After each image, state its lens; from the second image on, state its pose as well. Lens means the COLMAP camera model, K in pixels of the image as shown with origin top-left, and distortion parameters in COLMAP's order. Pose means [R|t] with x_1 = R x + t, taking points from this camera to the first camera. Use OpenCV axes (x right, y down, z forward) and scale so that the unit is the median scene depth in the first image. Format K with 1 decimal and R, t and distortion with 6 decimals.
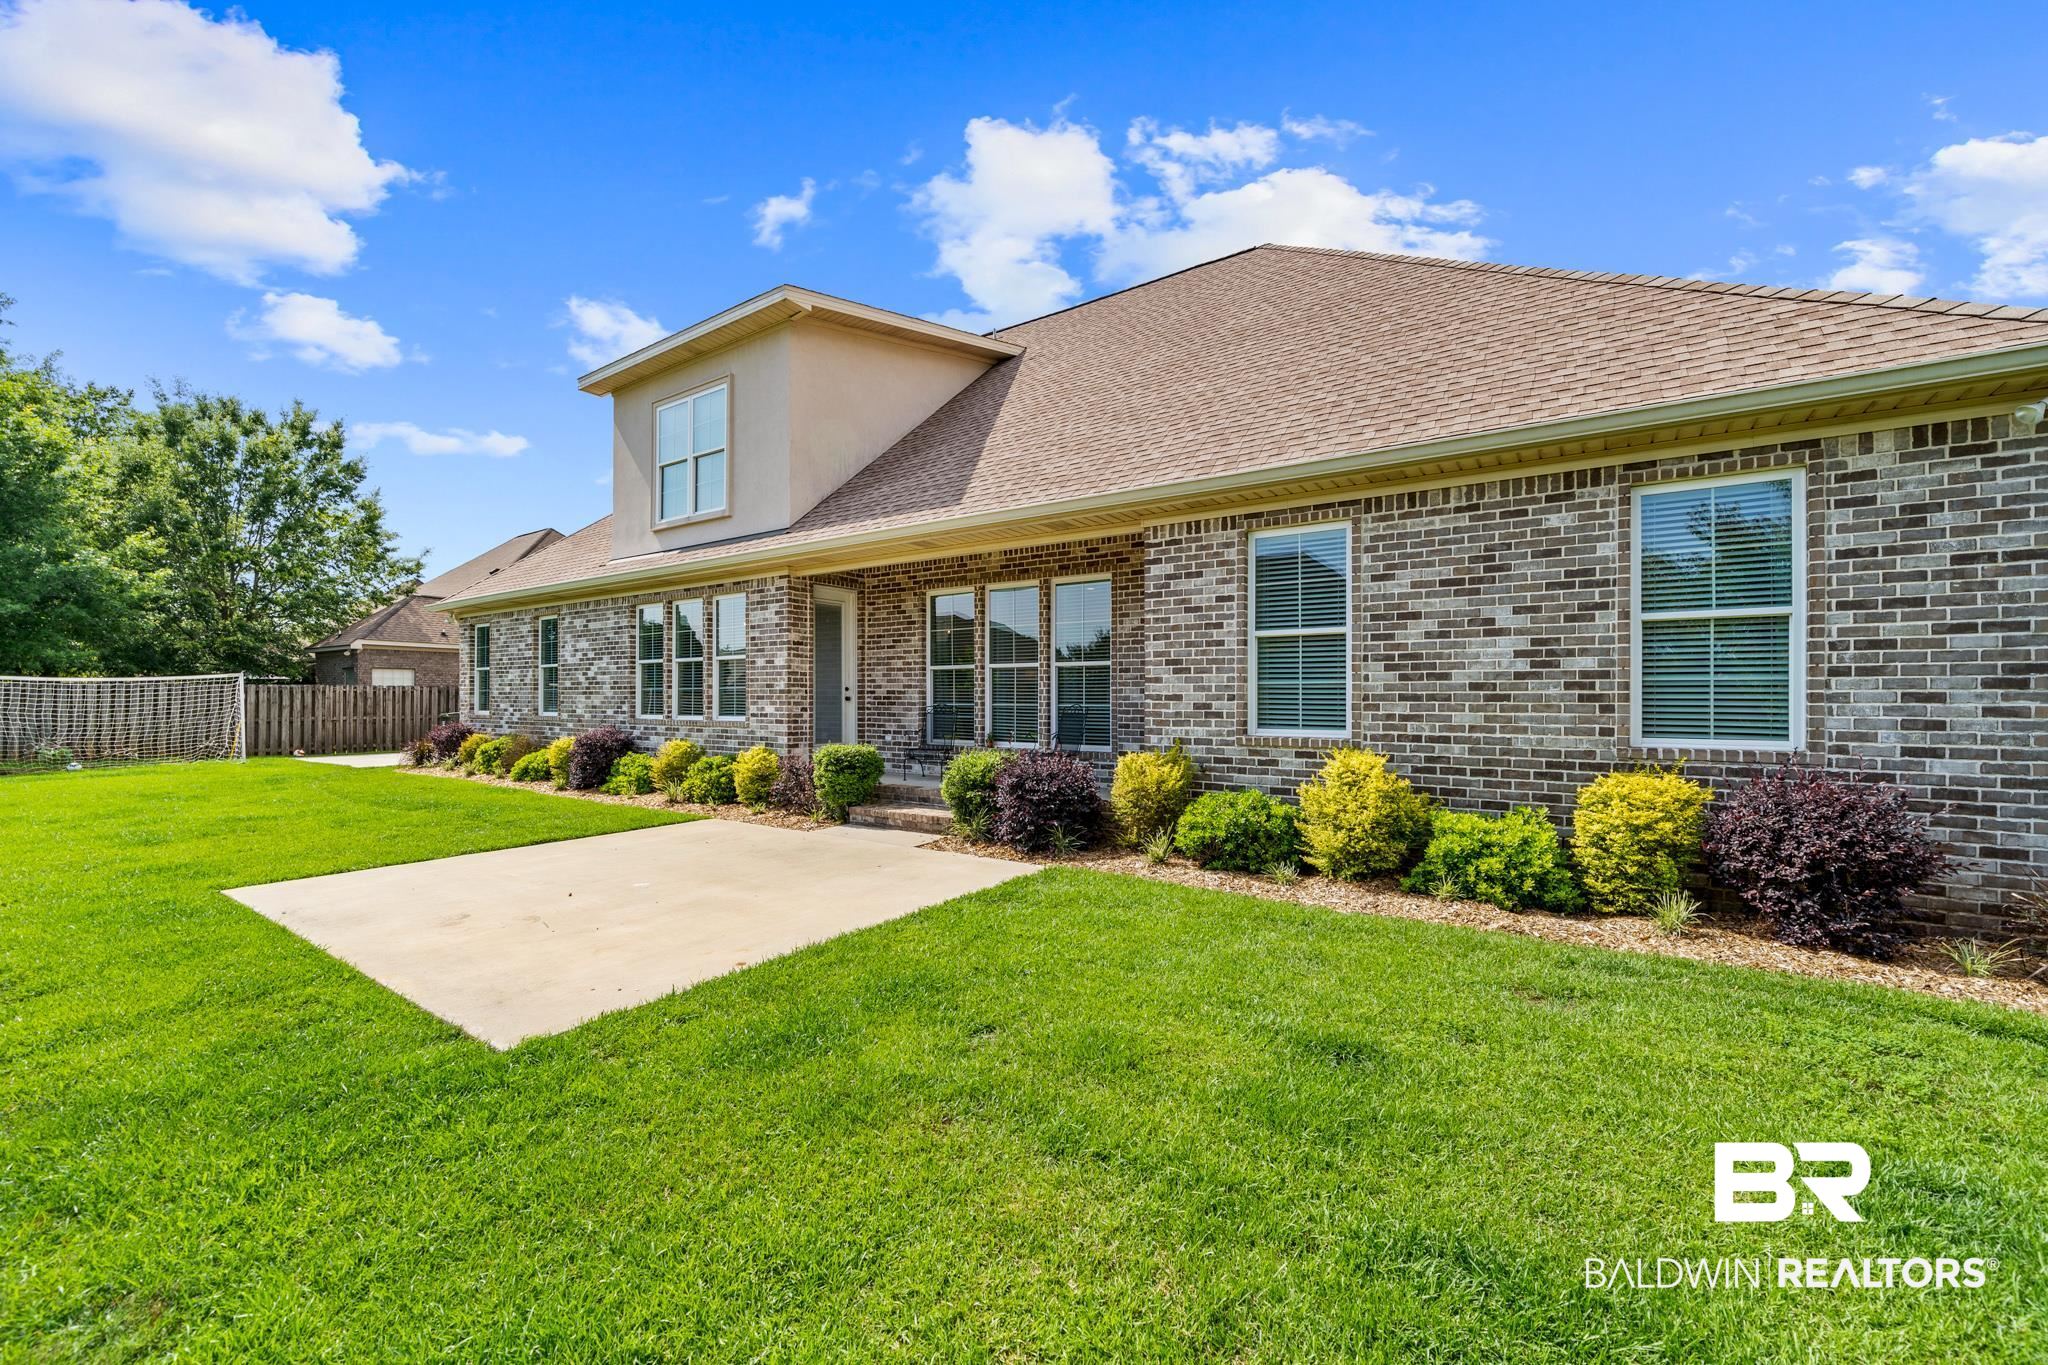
lens RADIAL K [[812.7, 0, 1021.3], [0, 812.7, 692.0], [0, 0, 1]] dist [-0.001354, -0.000239]
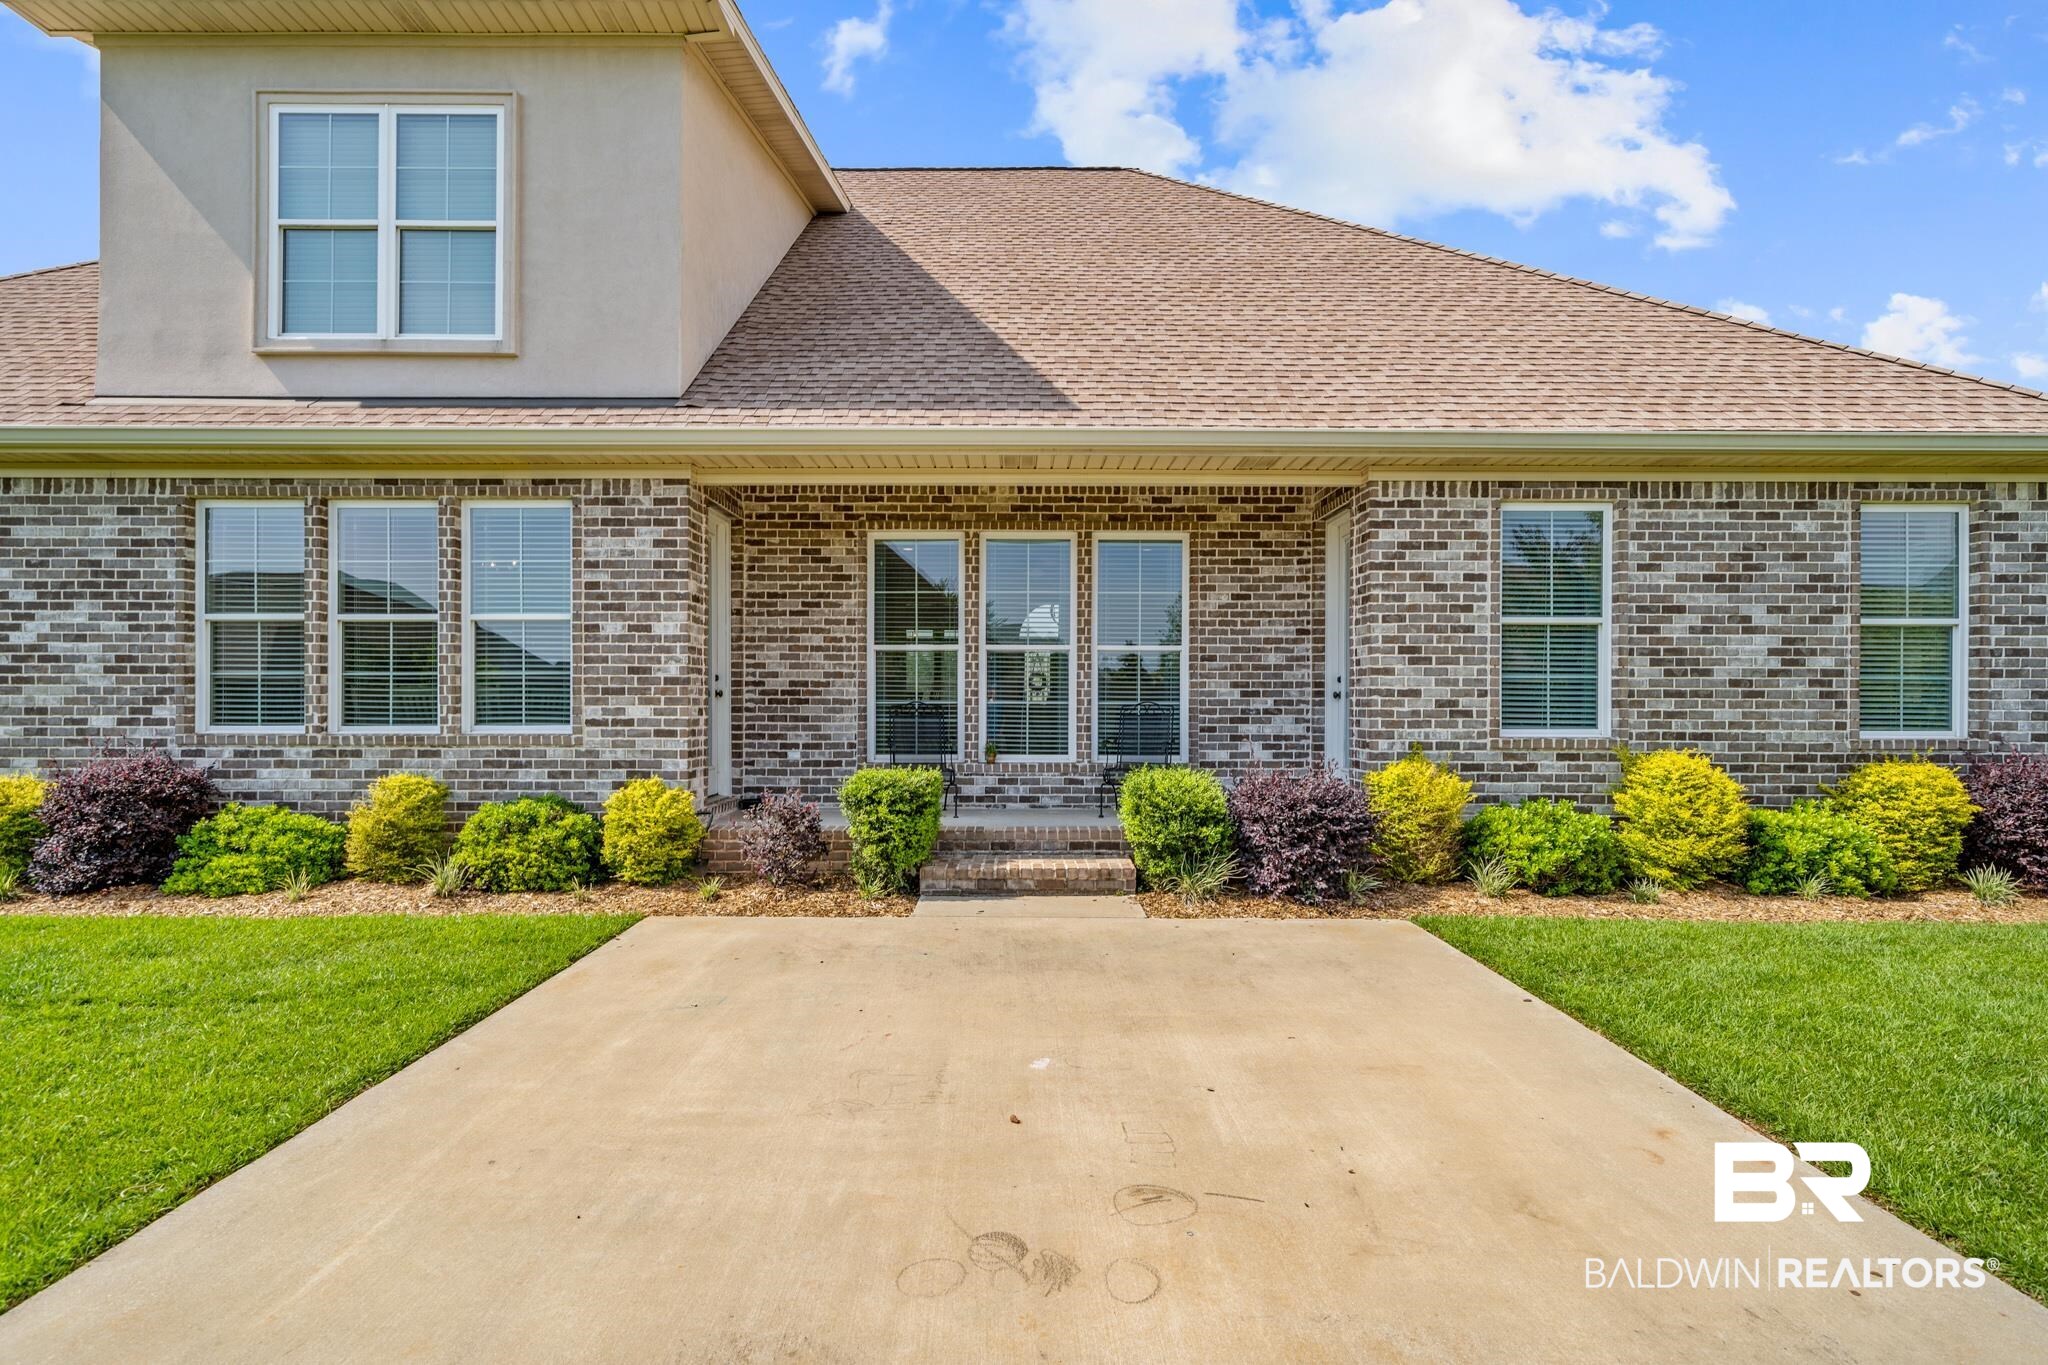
lens RADIAL K [[940.9, 0, 1016.1], [0, 940.9, 697.7], [0, 0, 1]] dist [-0.000537, 0.000834]
pose [[0.819687, 0.000214, 0.572812, -0.808541], [-0.006414, 0.999941, 0.008805, 0.006478], [-0.572776, -0.010891, 0.819640, 0.531991]]
